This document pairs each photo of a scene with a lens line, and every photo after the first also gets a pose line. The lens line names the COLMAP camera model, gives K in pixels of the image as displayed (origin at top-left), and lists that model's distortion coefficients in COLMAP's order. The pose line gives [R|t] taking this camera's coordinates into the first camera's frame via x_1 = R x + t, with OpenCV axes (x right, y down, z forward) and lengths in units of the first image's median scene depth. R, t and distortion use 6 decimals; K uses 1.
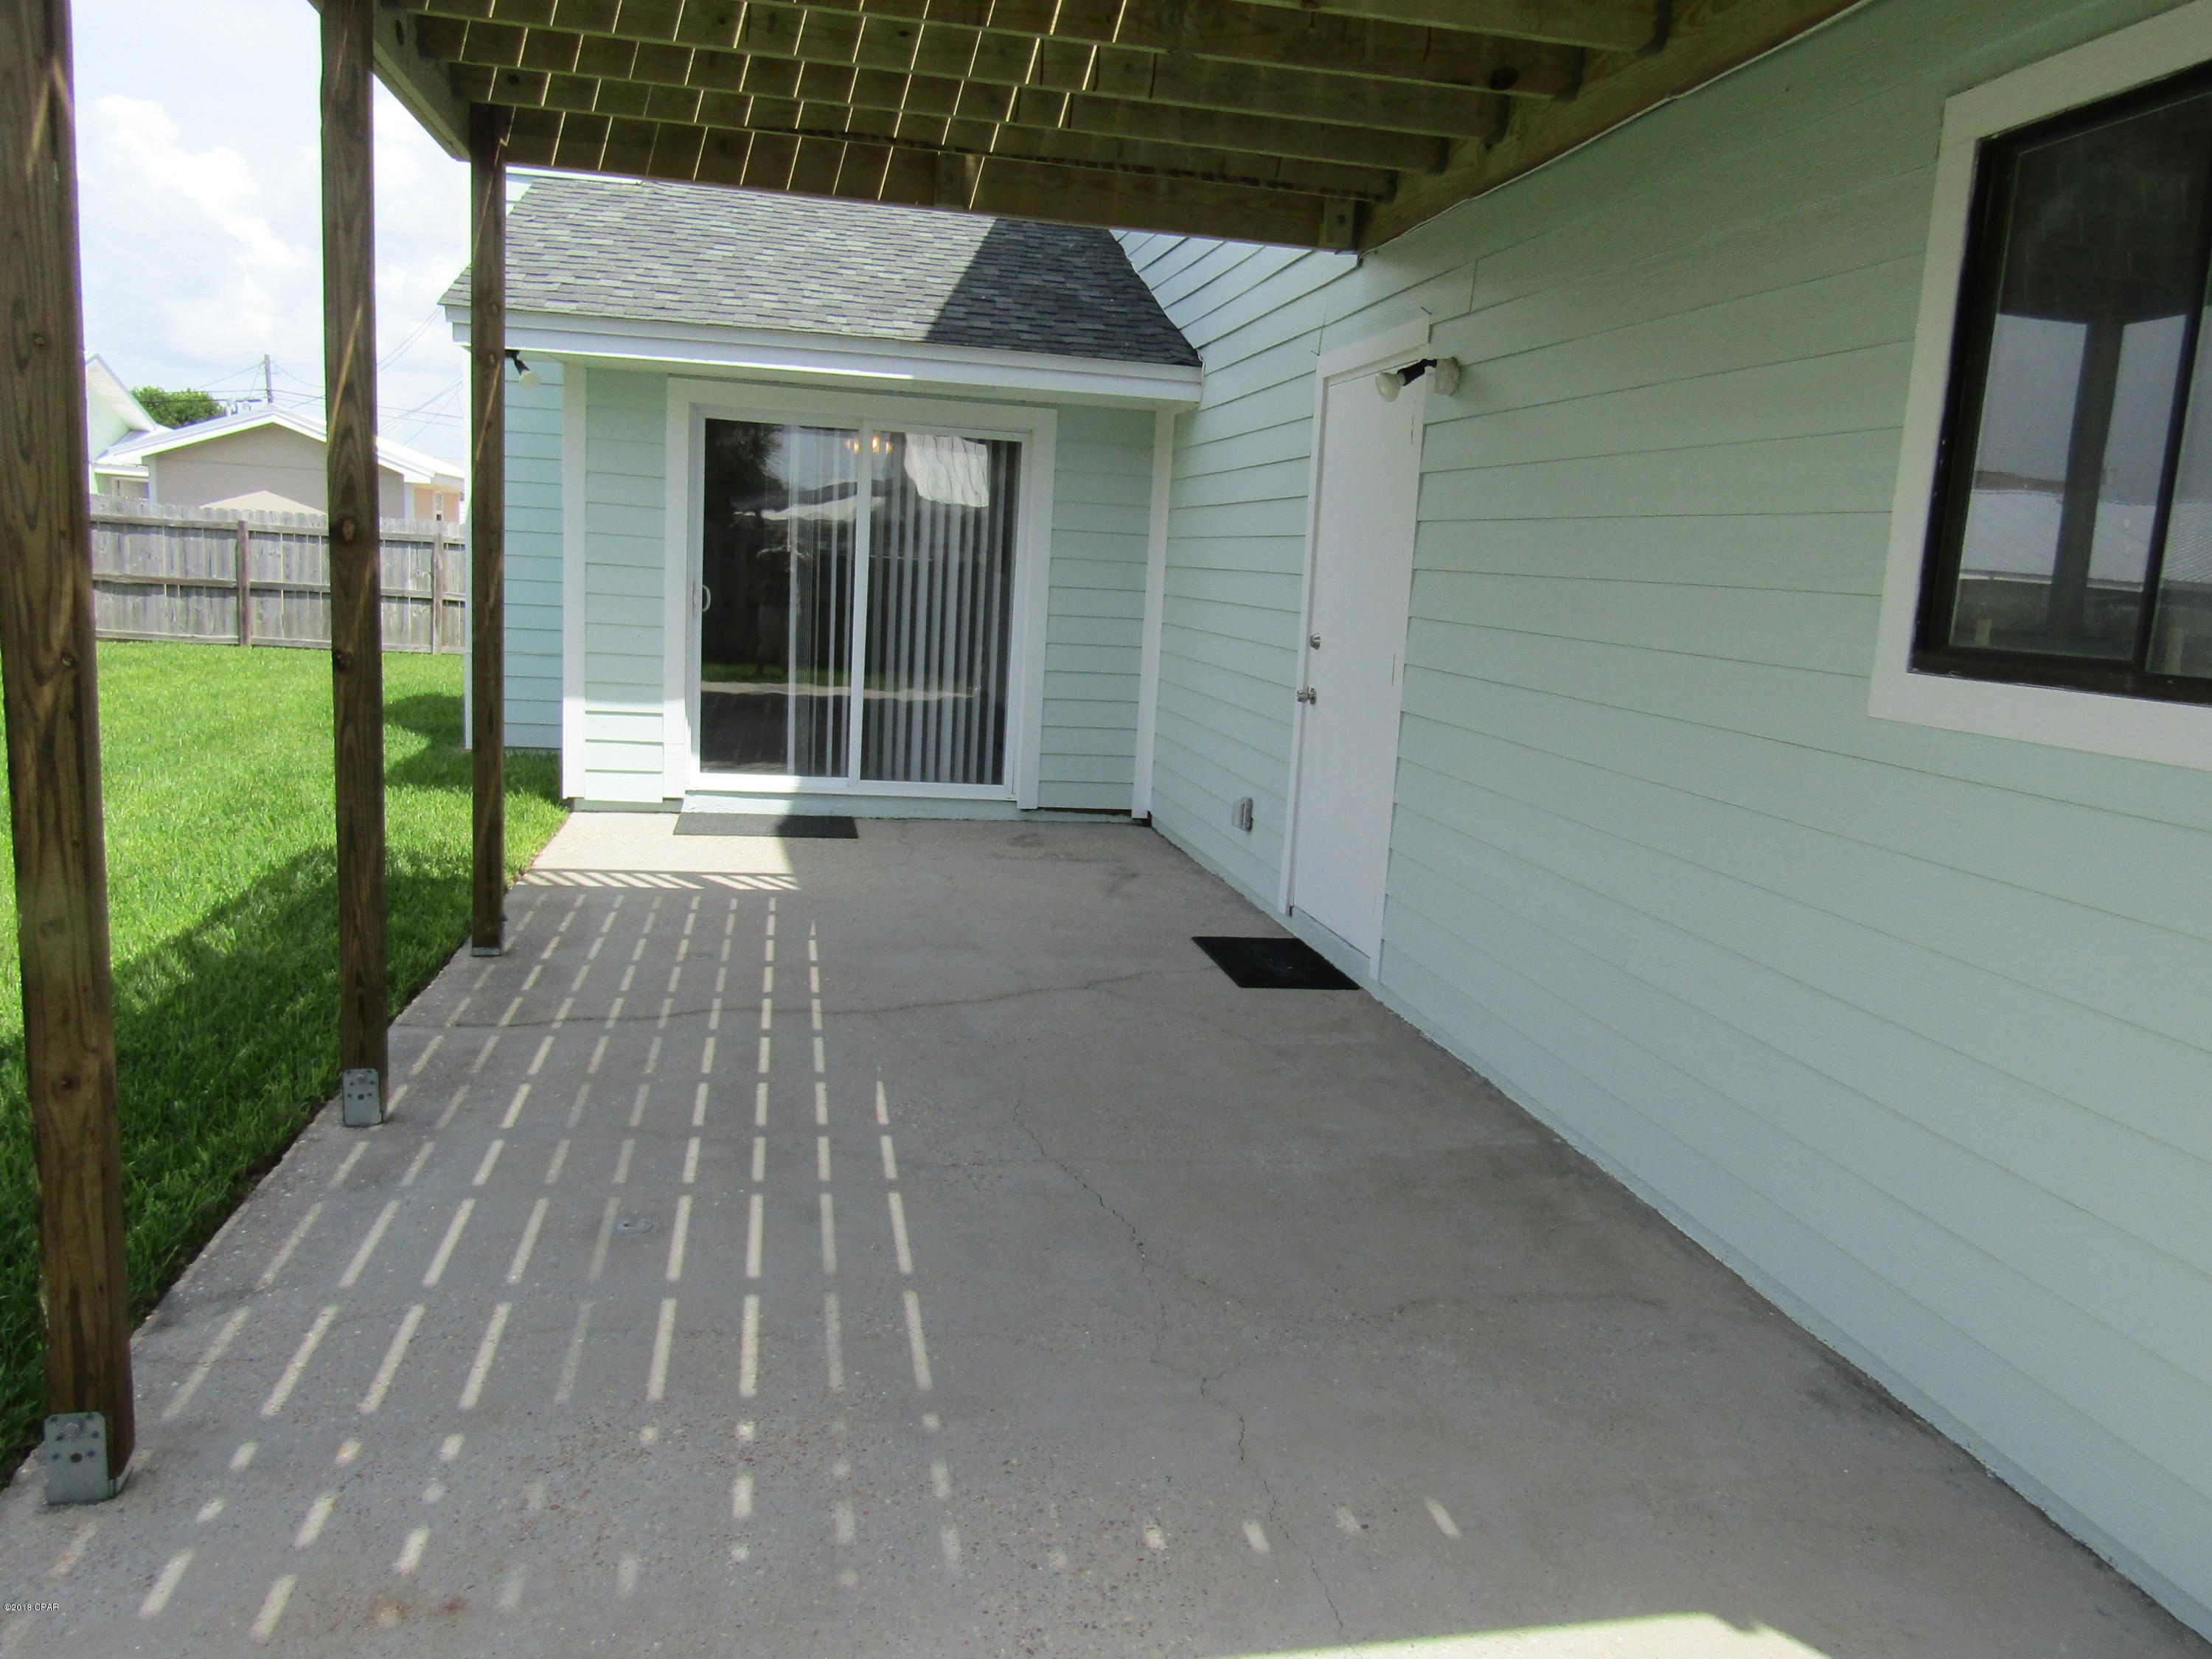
lens RADIAL K [[1567.0, 0, 1111.3], [0, 1567.0, 825.1], [0, 0, 1]] dist [-0.012066, 0.001736]
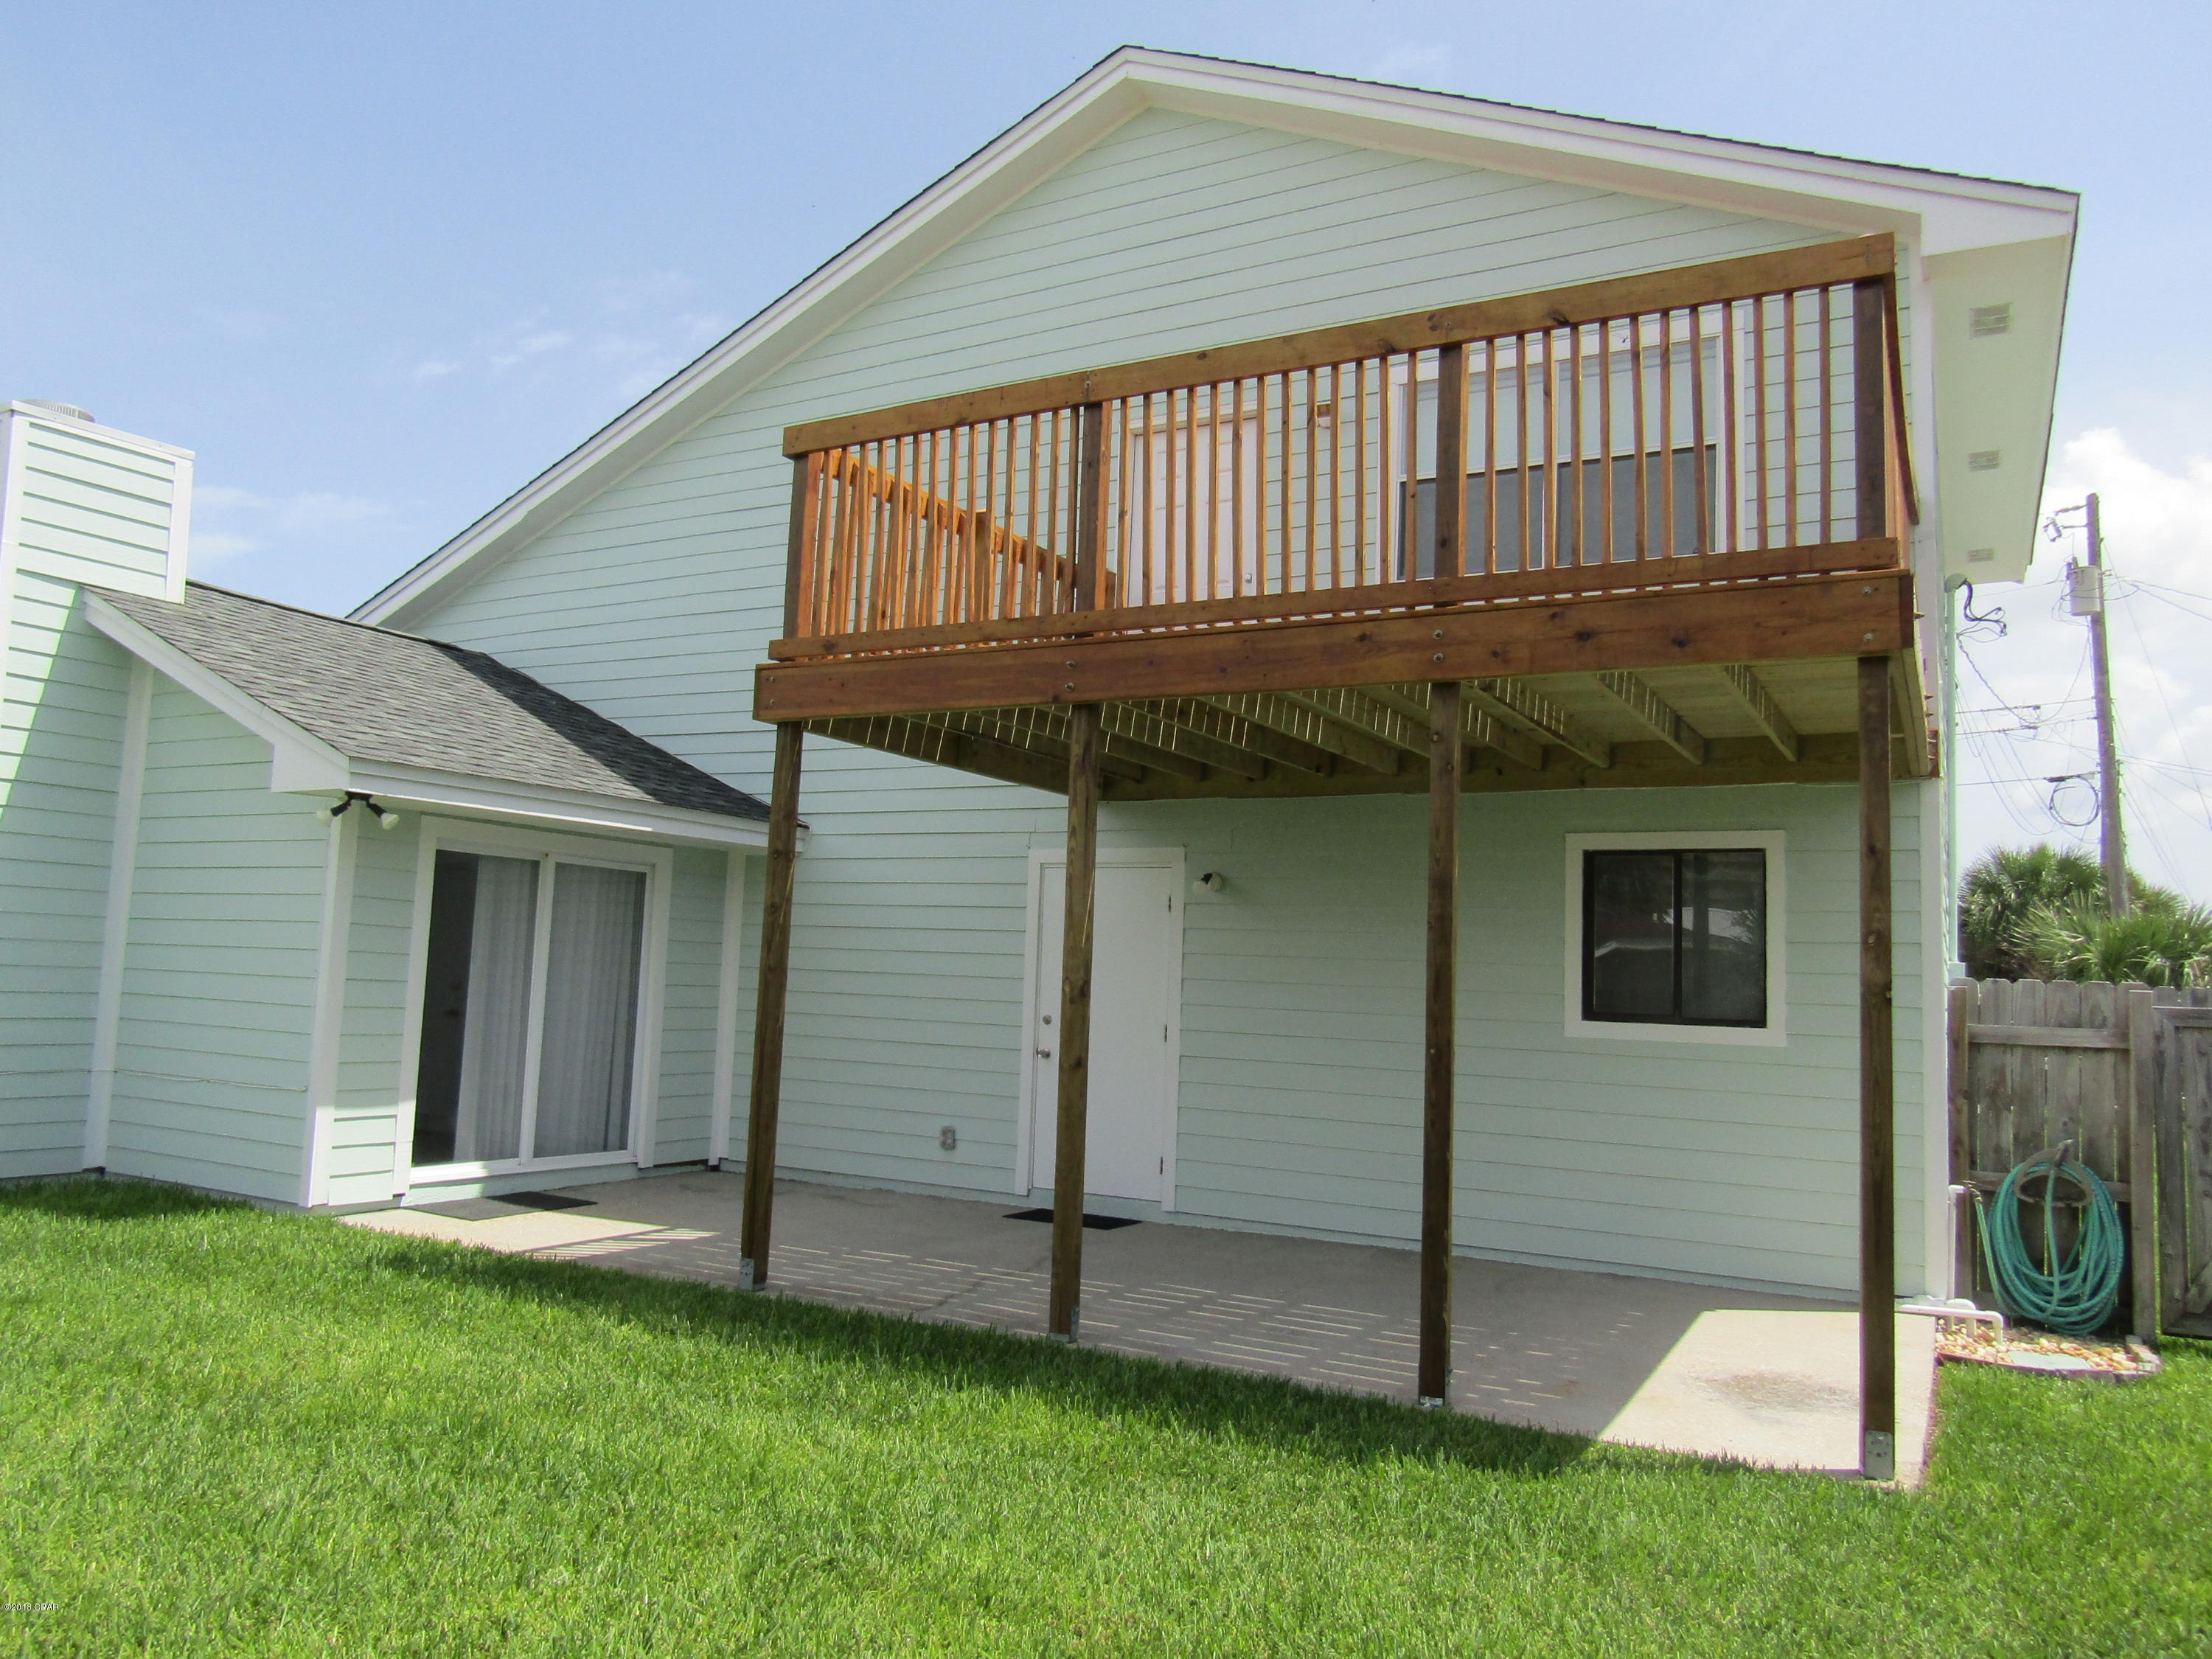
lens RADIAL K [[1567.0, 0, 1103.3], [0, 1567.0, 828.9], [0, 0, 1]] dist [-0.012066, 0.001736]
pose [[0.649590, 0.040831, 0.759188, -0.804460], [0.122919, 0.979780, -0.157869, -0.034779], [-0.750283, 0.195869, 0.631436, -0.088085]]
